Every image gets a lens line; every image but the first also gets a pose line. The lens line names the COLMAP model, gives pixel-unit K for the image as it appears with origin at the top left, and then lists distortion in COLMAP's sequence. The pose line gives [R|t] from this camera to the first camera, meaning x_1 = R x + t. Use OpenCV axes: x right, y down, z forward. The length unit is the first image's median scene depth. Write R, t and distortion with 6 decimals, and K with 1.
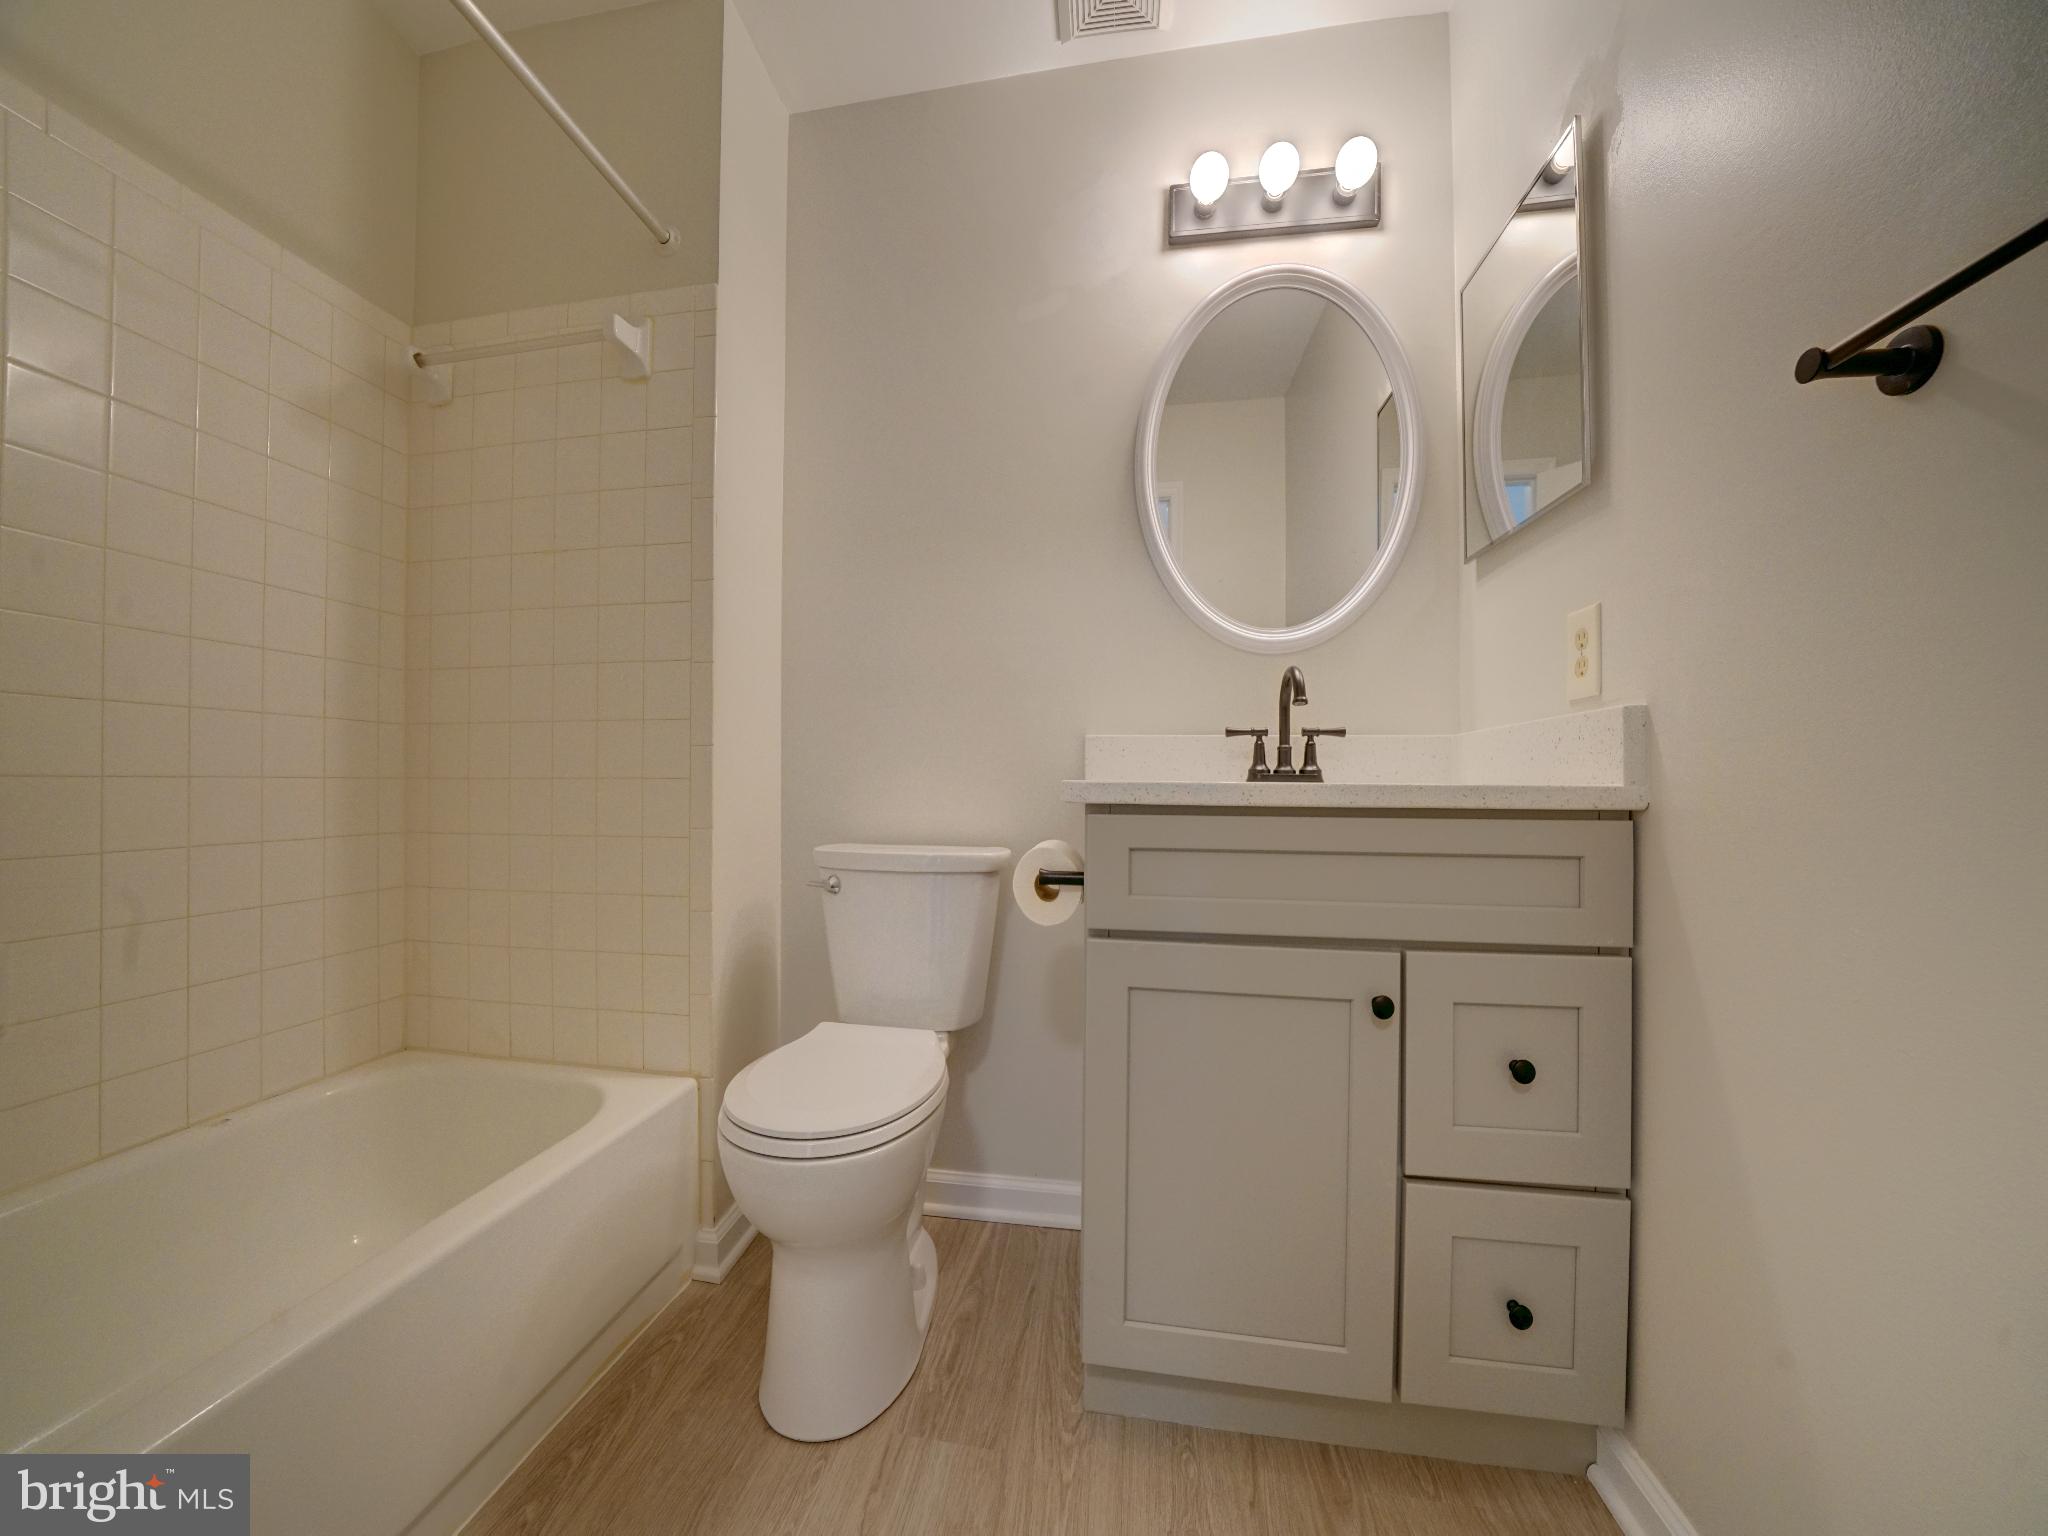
lens RADIAL K [[703.9, 0, 1020.5], [0, 703.9, 781.0], [0, 0, 1]] dist [-0.018743, 0.000142]
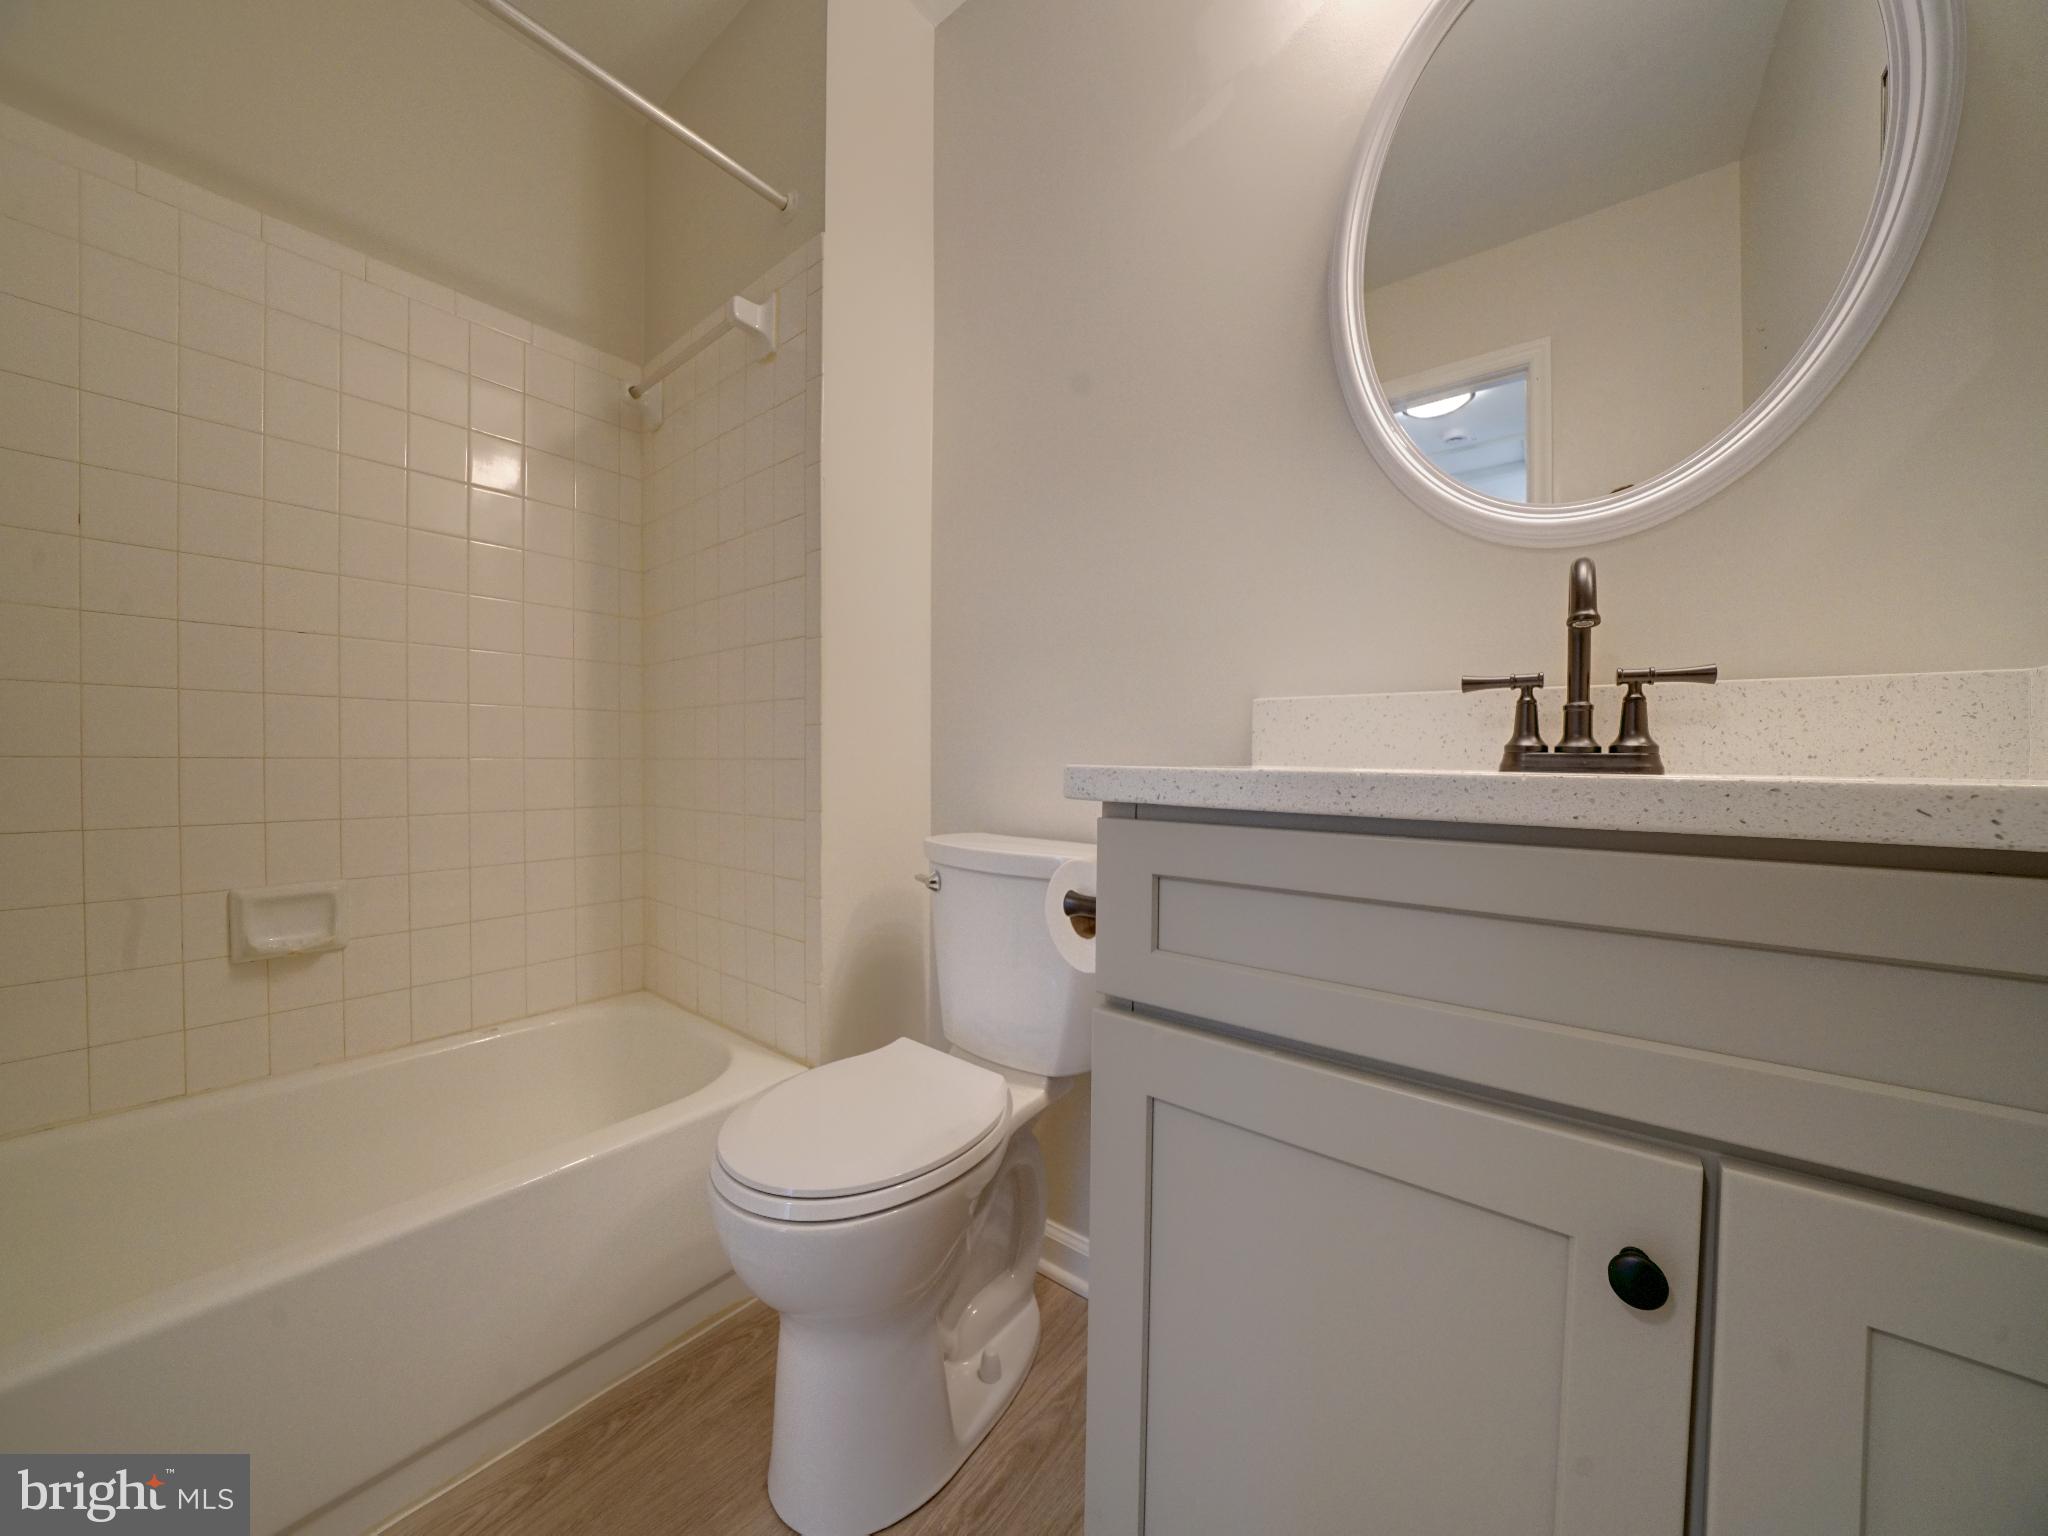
lens RADIAL K [[712.3, 0, 1013.8], [0, 712.3, 770.8], [0, 0, 1]] dist [-0.021299, 0.000118]
pose [[0.873537, 0.009344, -0.486668, 0.256994], [-0.000228, 0.999823, 0.018787, -0.006354], [0.486758, -0.016301, 0.873385, 0.285358]]
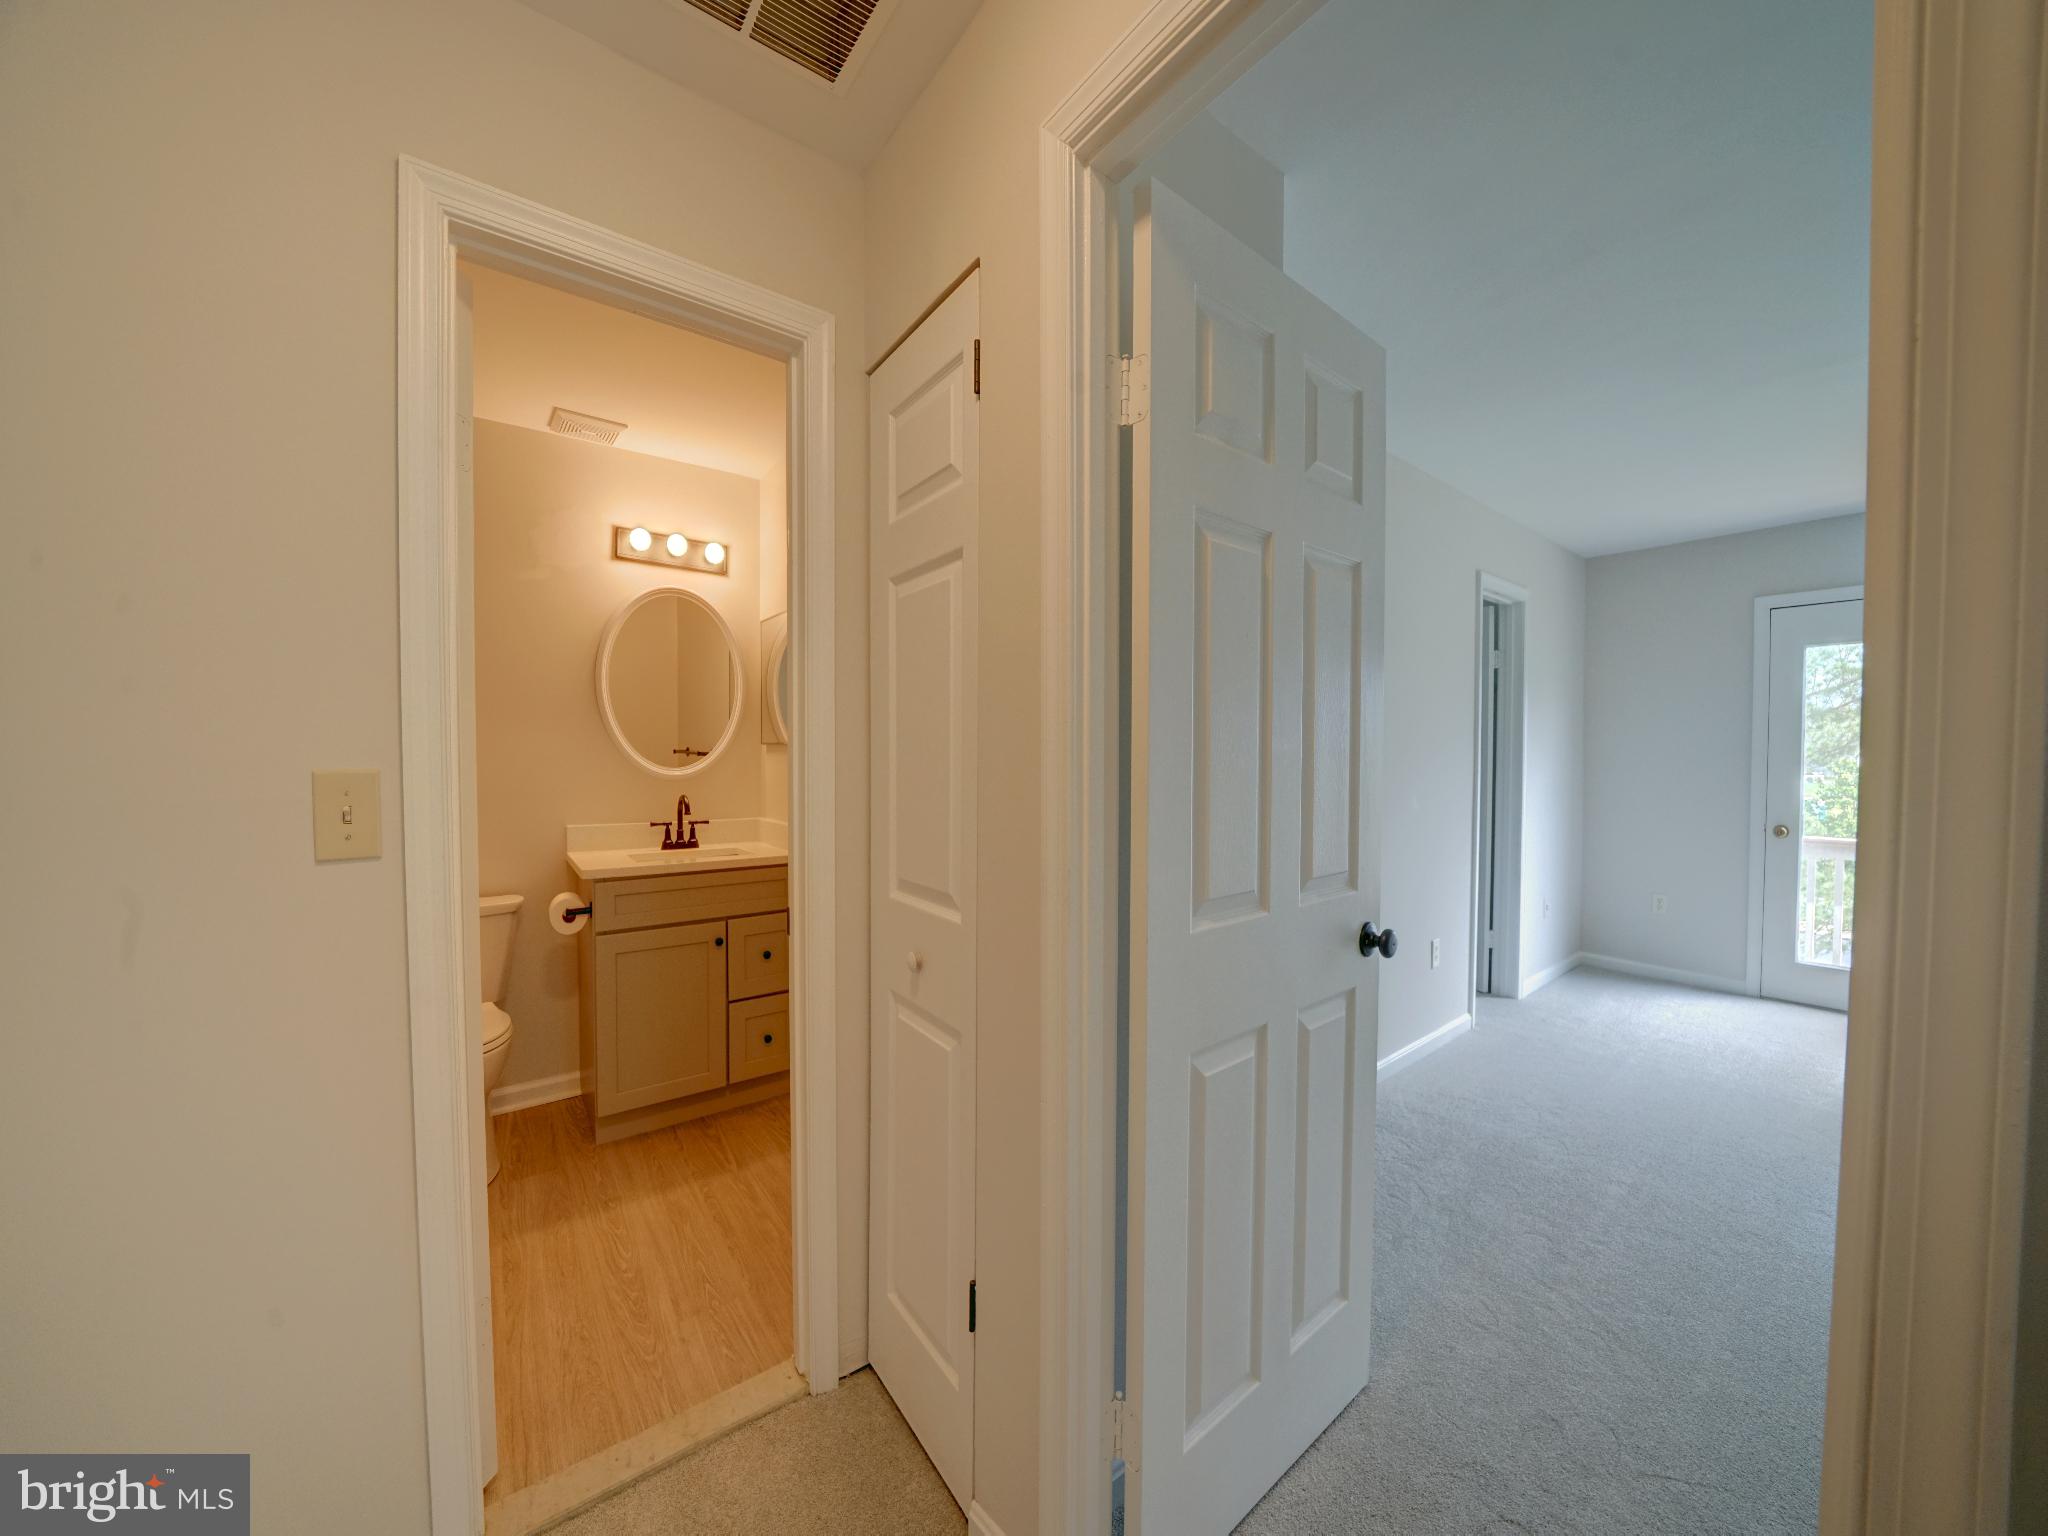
lens RADIAL K [[712.3, 0, 1013.8], [0, 712.3, 770.8], [0, 0, 1]] dist [-0.021299, 0.000118]
pose [[0.693517, -0.013979, 0.720304, -0.454610], [-0.002027, 0.999770, 0.021355, -0.275653], [-0.720437, -0.016270, 0.693330, -1.180678]]
